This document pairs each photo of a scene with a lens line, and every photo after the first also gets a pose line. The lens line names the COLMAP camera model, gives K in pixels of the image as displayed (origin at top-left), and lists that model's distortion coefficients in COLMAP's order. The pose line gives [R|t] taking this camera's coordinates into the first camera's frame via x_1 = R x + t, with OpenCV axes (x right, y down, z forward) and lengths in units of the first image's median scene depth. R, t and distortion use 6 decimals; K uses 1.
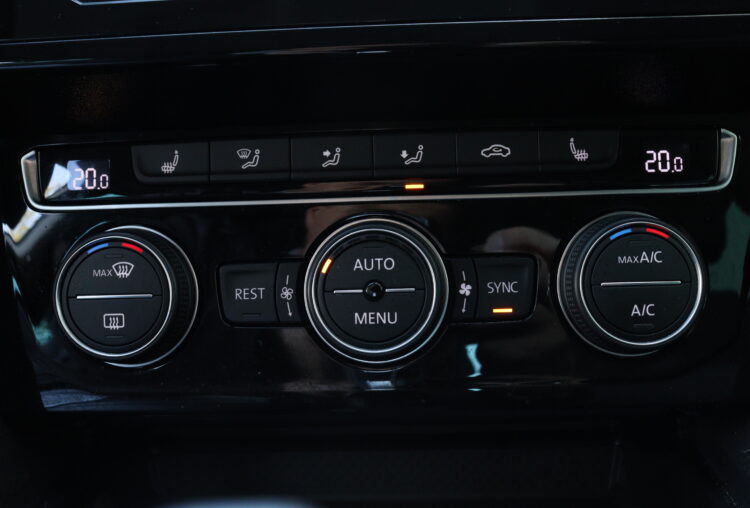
lens RADIAL K [[753.6, 0, 376.4], [0, 753.6, 252.5], [0, 0, 1]] dist [-0.079038, 0.000000]
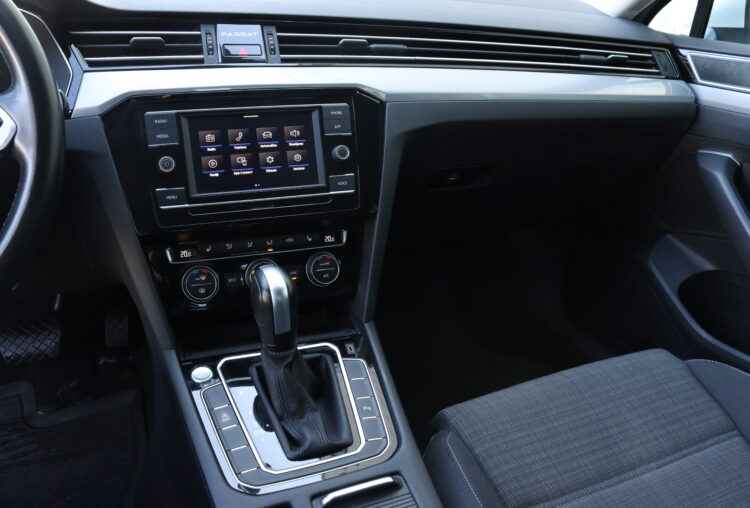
lens RADIAL K [[623.8, 0, 375.0], [0, 623.8, 247.0], [0, 0, 1]] dist [-0.167849, 0.128370]
pose [[0.925152, -0.080188, 0.371029, -0.672555], [0.063325, 0.996339, 0.057432, -0.262116], [-0.374276, -0.029638, 0.926843, -2.321032]]
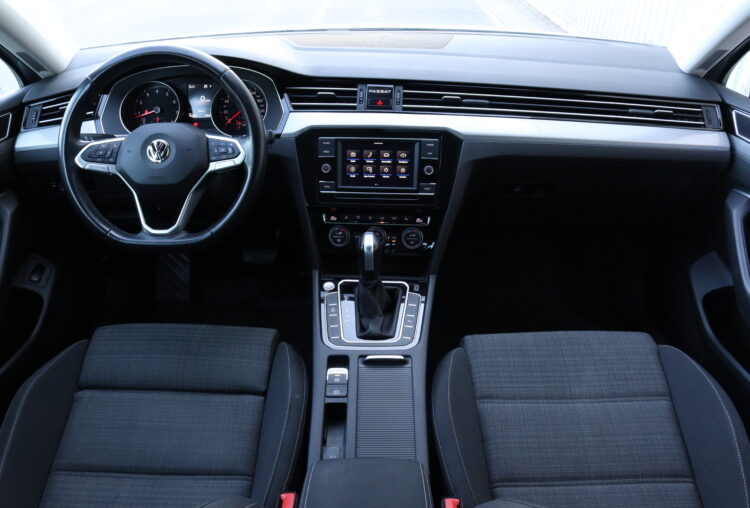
lens RADIAL K [[623.8, 0, 377.4], [0, 623.8, 248.6], [0, 0, 1]] dist [-0.167849, 0.128370]
pose [[0.998786, 0.047593, -0.012680, 0.090721], [-0.045347, 0.989059, 0.140377, -0.653283], [0.019223, -0.139631, 0.990017, -4.687155]]
